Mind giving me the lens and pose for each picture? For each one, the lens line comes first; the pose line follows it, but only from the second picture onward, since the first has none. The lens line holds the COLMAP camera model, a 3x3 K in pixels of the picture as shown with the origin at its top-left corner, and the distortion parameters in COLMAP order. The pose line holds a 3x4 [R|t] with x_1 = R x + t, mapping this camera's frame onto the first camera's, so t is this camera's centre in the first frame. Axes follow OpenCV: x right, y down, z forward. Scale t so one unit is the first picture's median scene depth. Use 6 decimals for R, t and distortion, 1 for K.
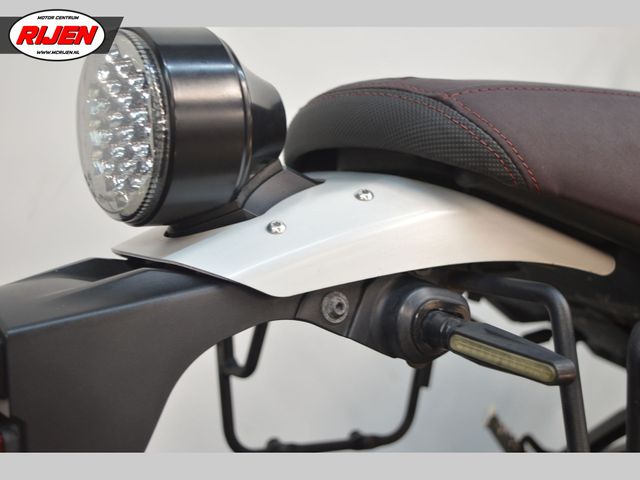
lens RADIAL K [[926.6, 0, 320.1], [0, 926.6, 237.8], [0, 0, 1]] dist [-0.001277, 0.000000]
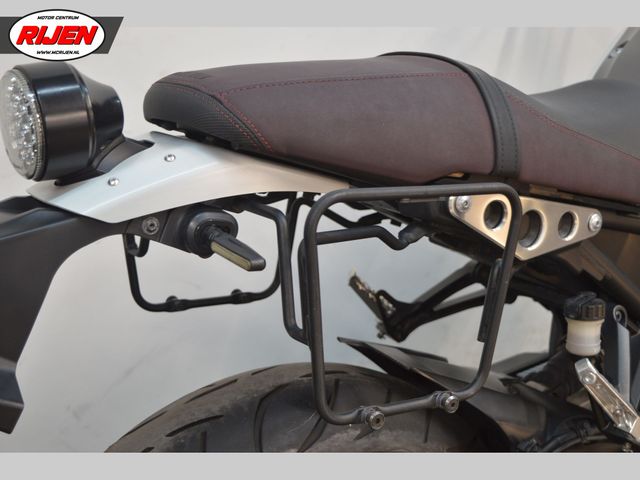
lens RADIAL K [[1059.1, 0, 320.8], [0, 1059.1, 241.4], [0, 0, 1]] dist [0.057758, 0.000000]
pose [[0.997587, -0.016250, -0.067492, 0.462171], [0.027593, 0.984937, 0.170699, -0.224371], [0.063702, -0.172150, 0.983009, -0.932082]]
